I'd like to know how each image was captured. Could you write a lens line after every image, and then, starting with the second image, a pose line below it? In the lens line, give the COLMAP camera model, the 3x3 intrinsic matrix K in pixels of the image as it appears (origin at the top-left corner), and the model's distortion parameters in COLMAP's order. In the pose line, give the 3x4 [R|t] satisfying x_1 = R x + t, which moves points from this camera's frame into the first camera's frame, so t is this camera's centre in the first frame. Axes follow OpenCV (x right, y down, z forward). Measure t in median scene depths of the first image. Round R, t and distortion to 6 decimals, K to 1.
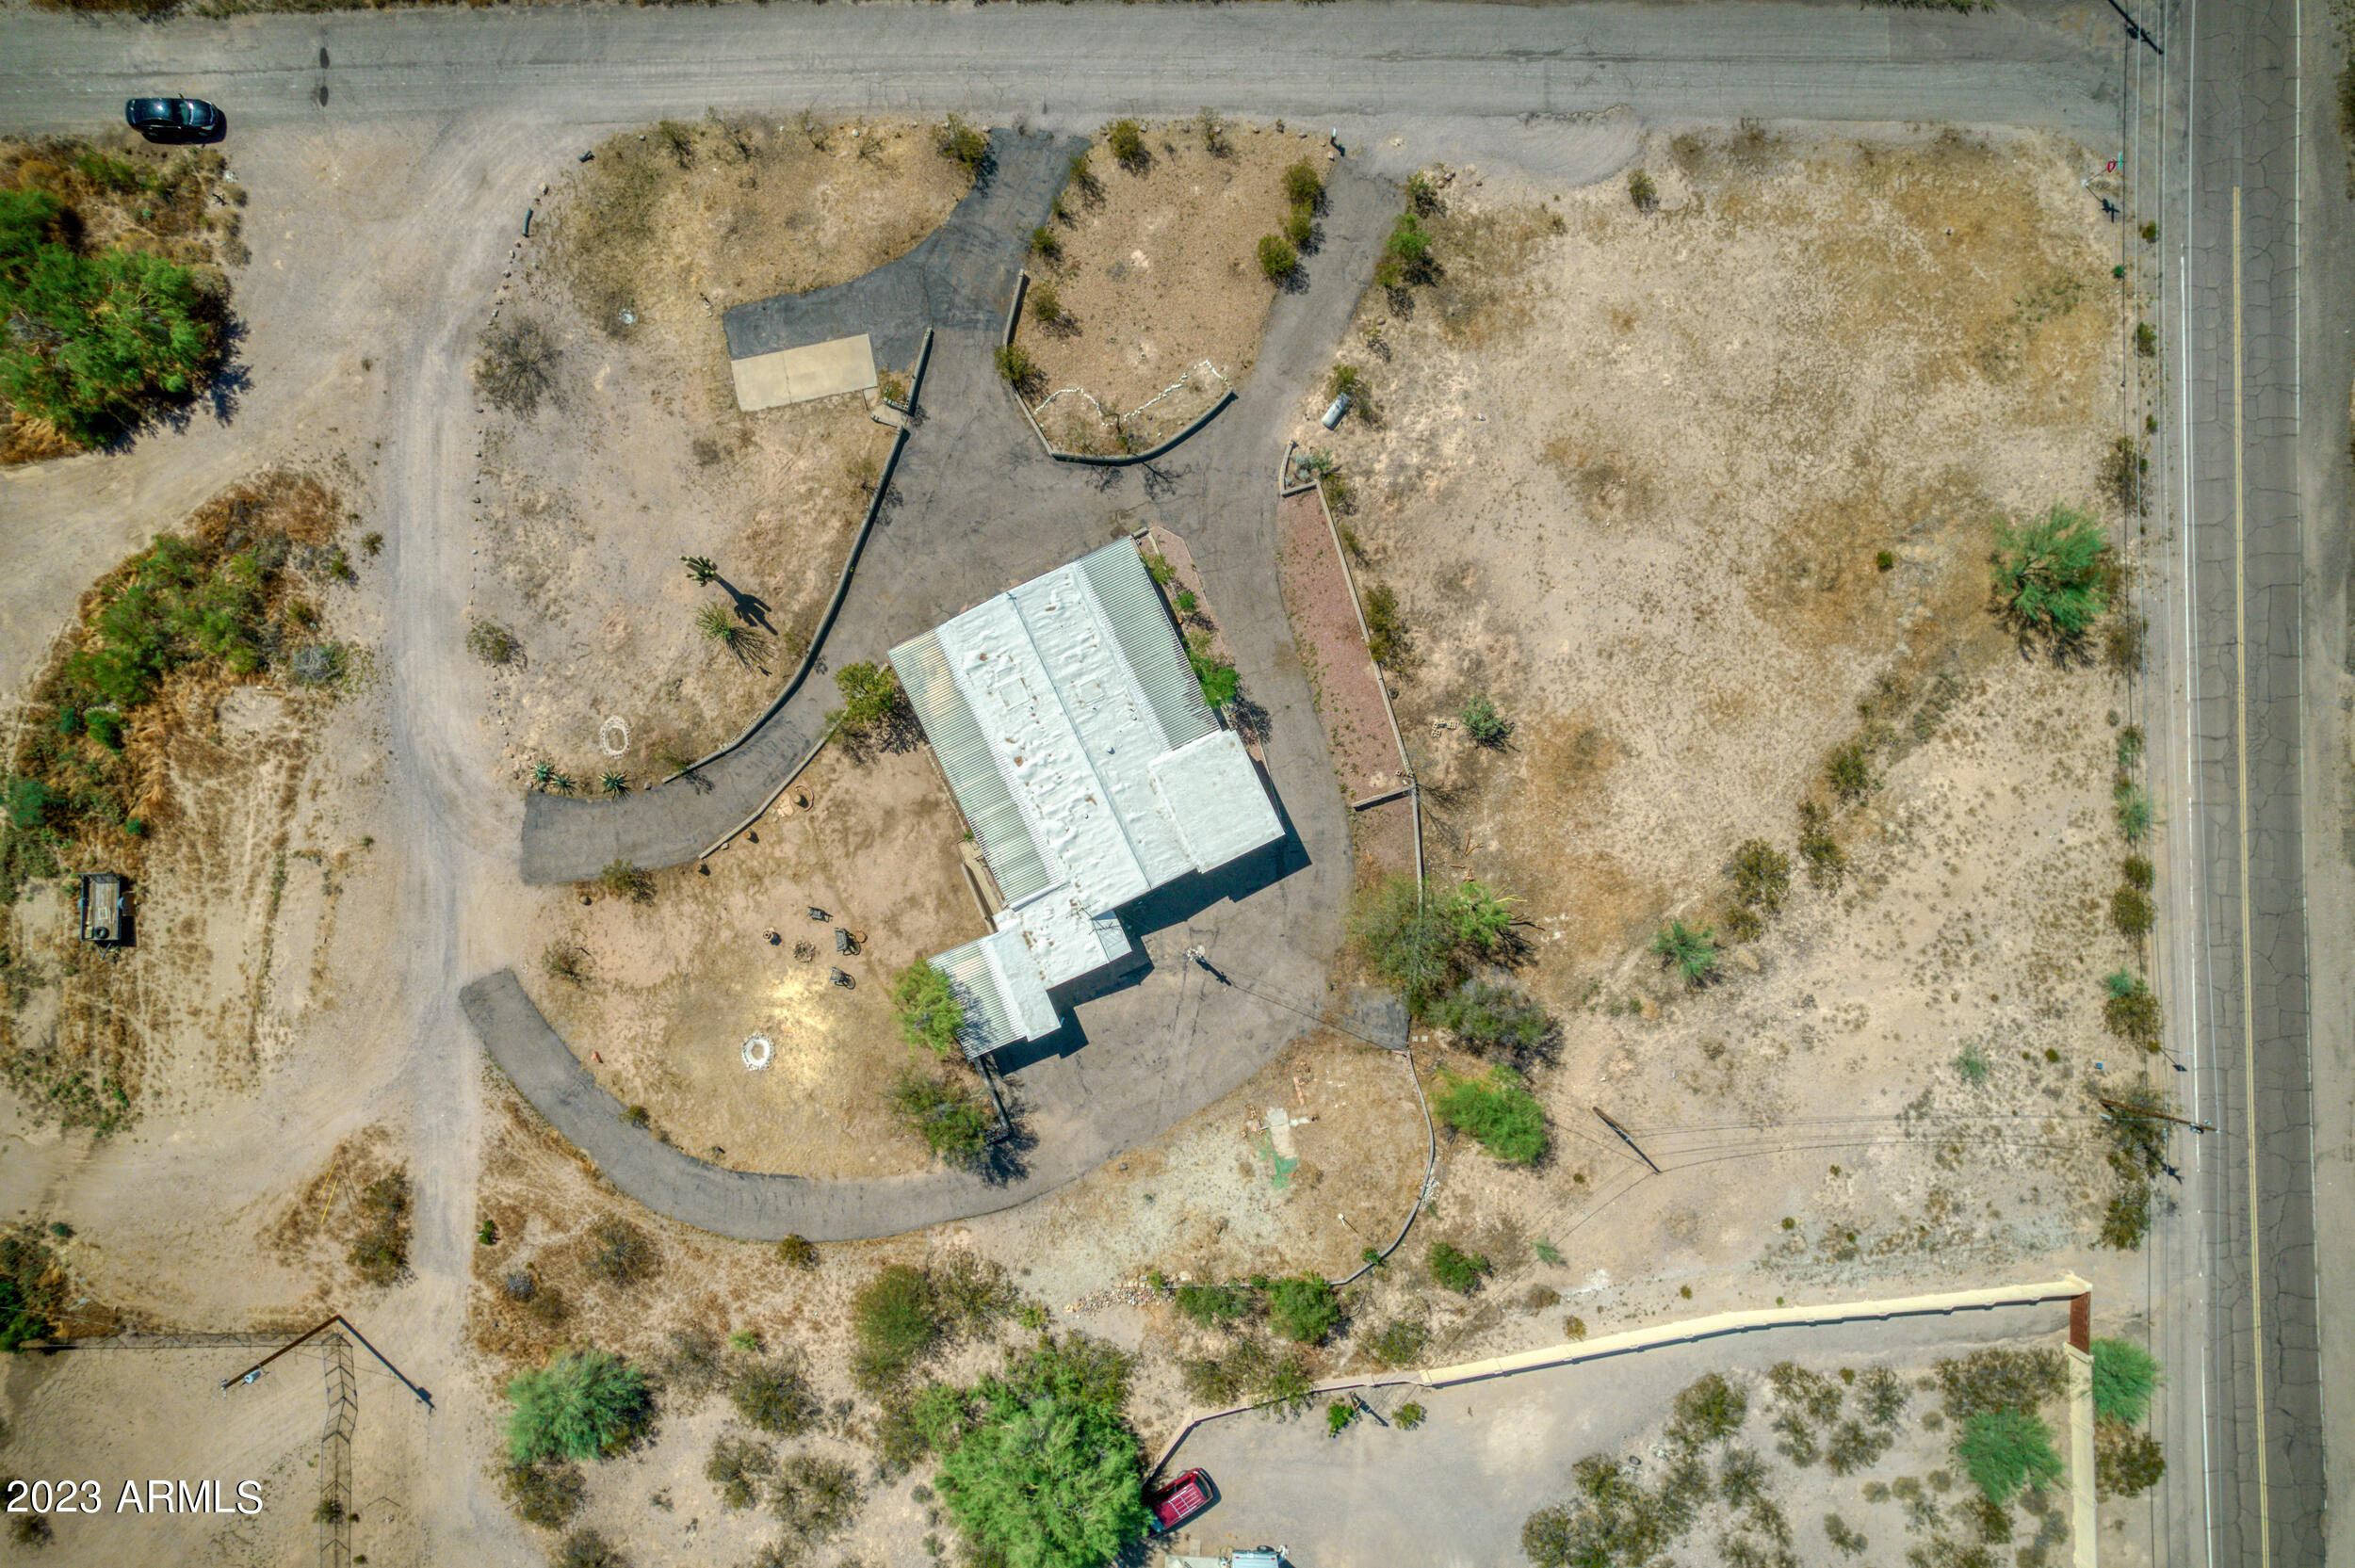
lens RADIAL K [[1509.1, 0, 1187.9], [0, 1509.1, 788.5], [0, 0, 1]] dist [-0.071057, 0.060270]
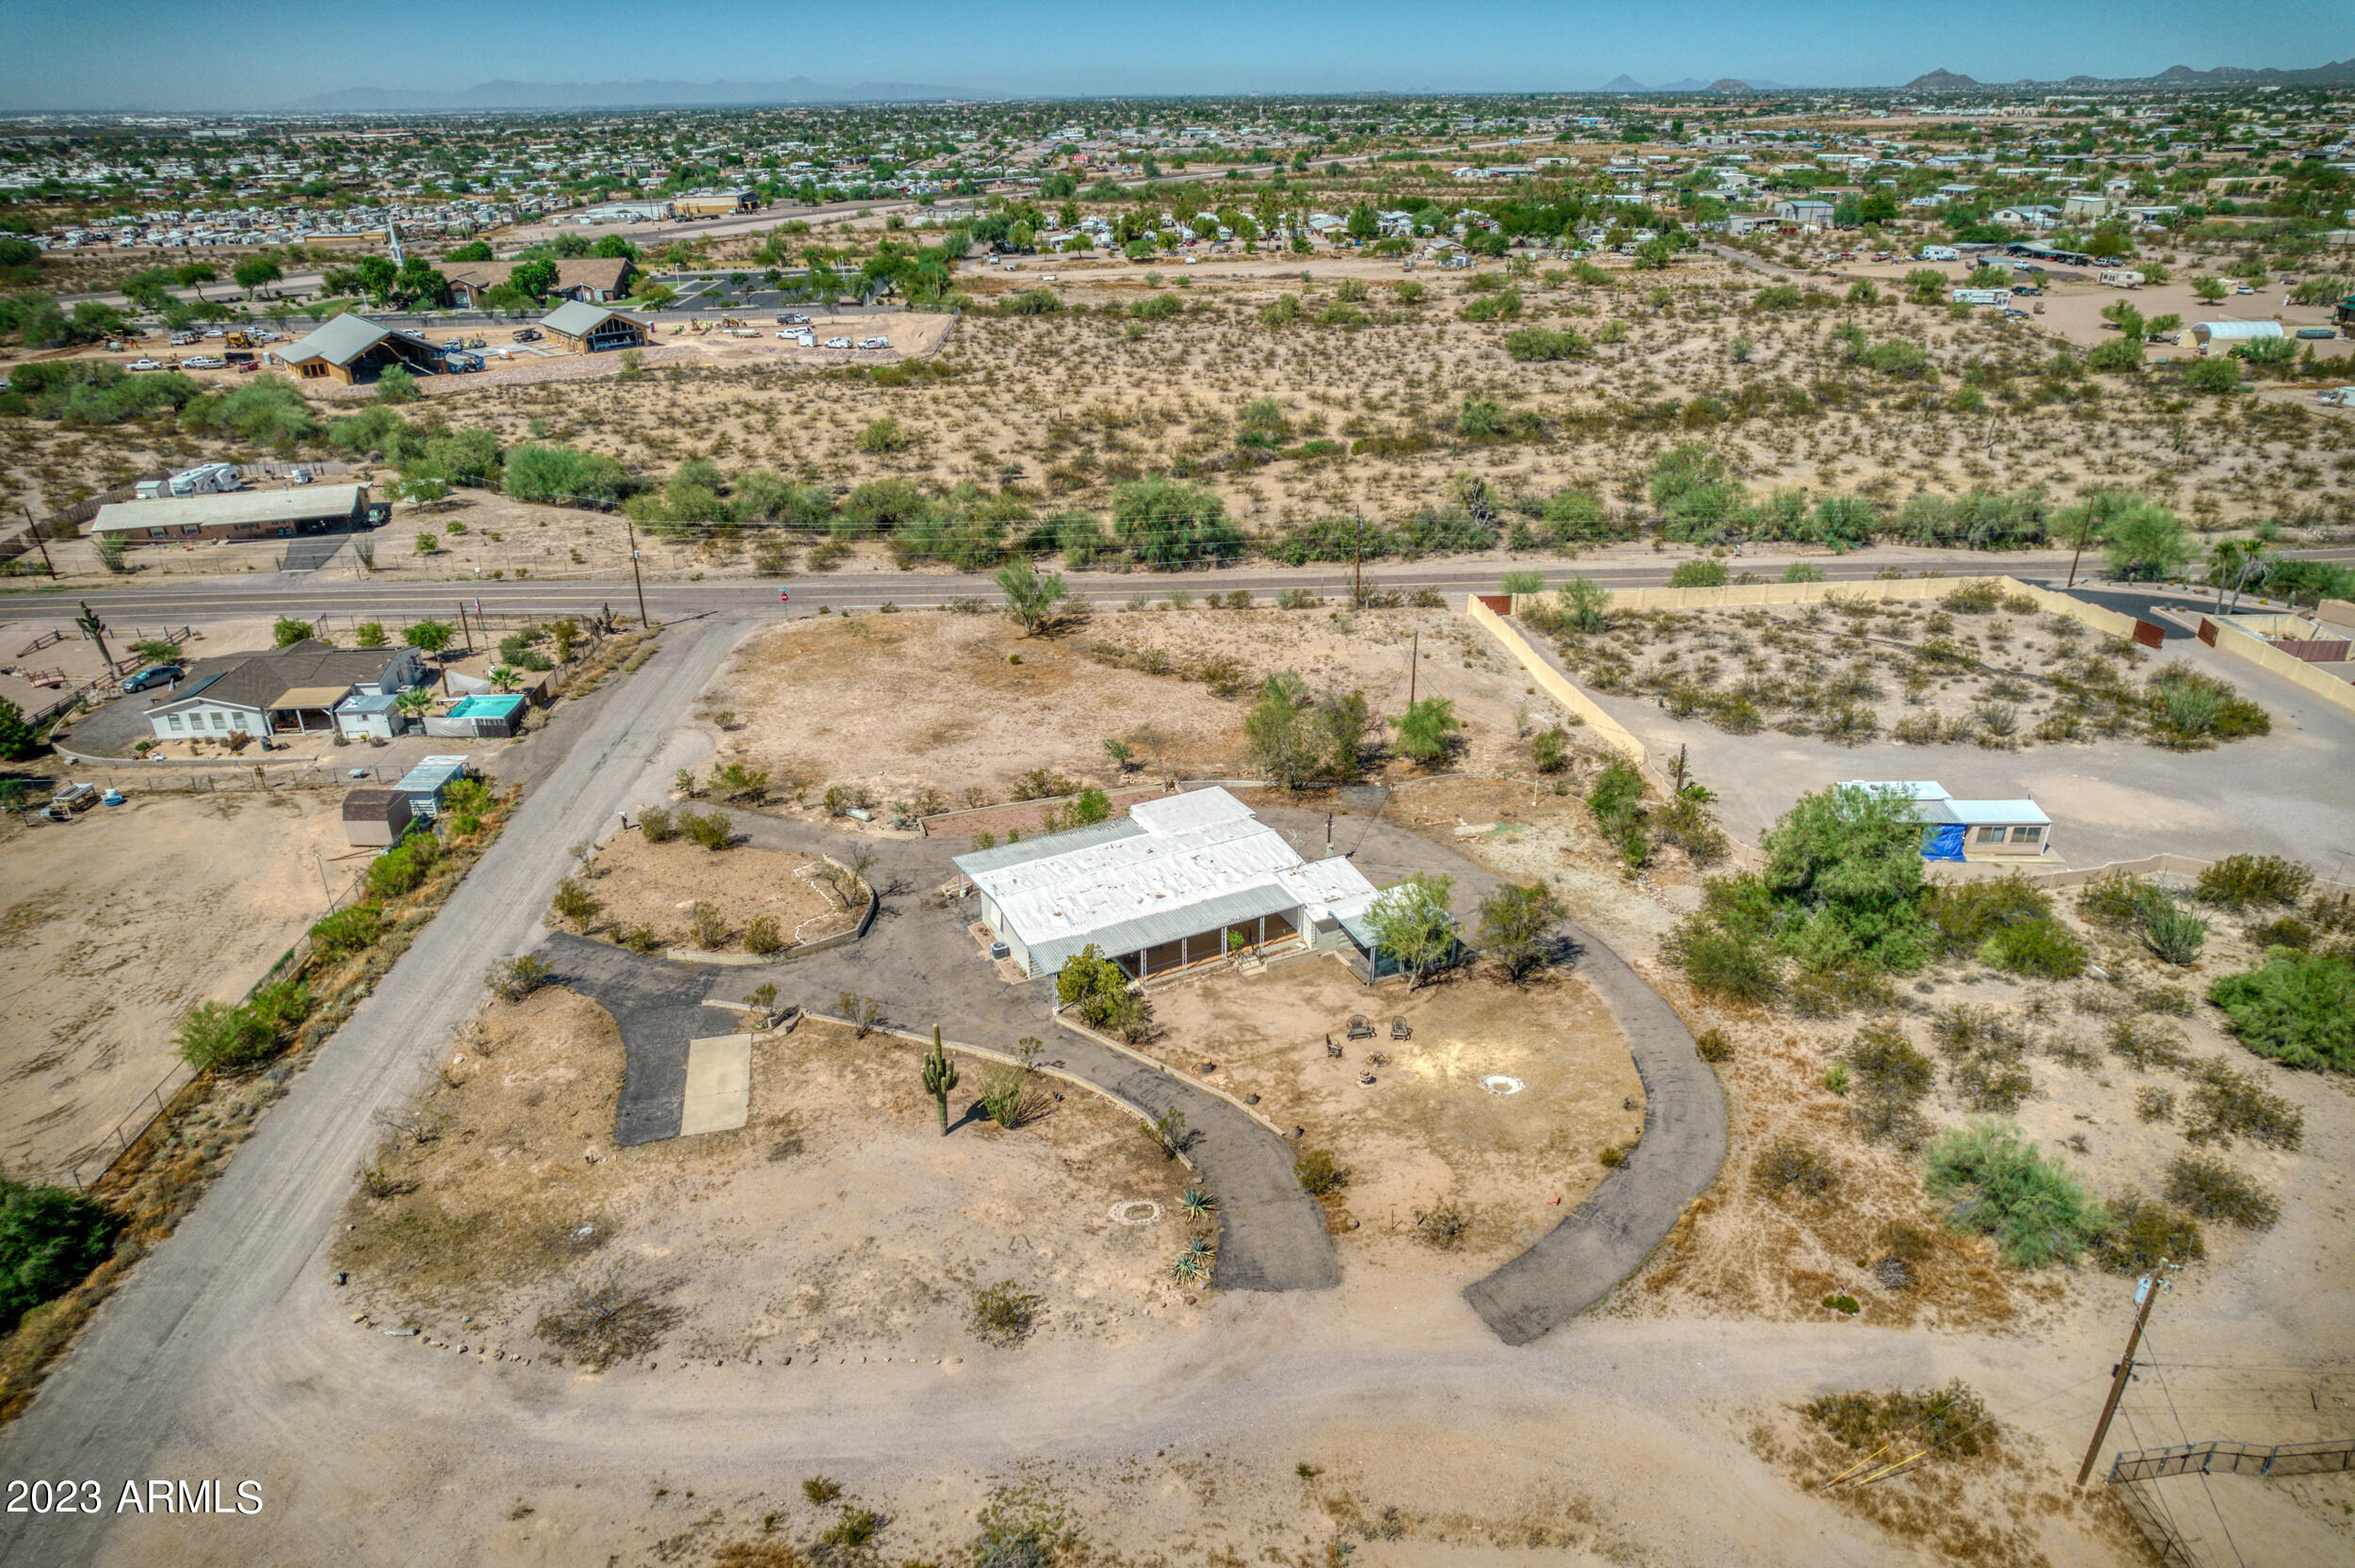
lens RADIAL K [[1509.1, 0, 1188.4], [0, 1509.1, 800.0], [0, 0, 1]] dist [-0.071057, 0.060270]
pose [[-0.032818, -0.442073, 0.896379, -0.974801], [0.999460, -0.013159, 0.030102, -0.027839], [-0.001512, 0.896883, 0.442266, 0.468017]]
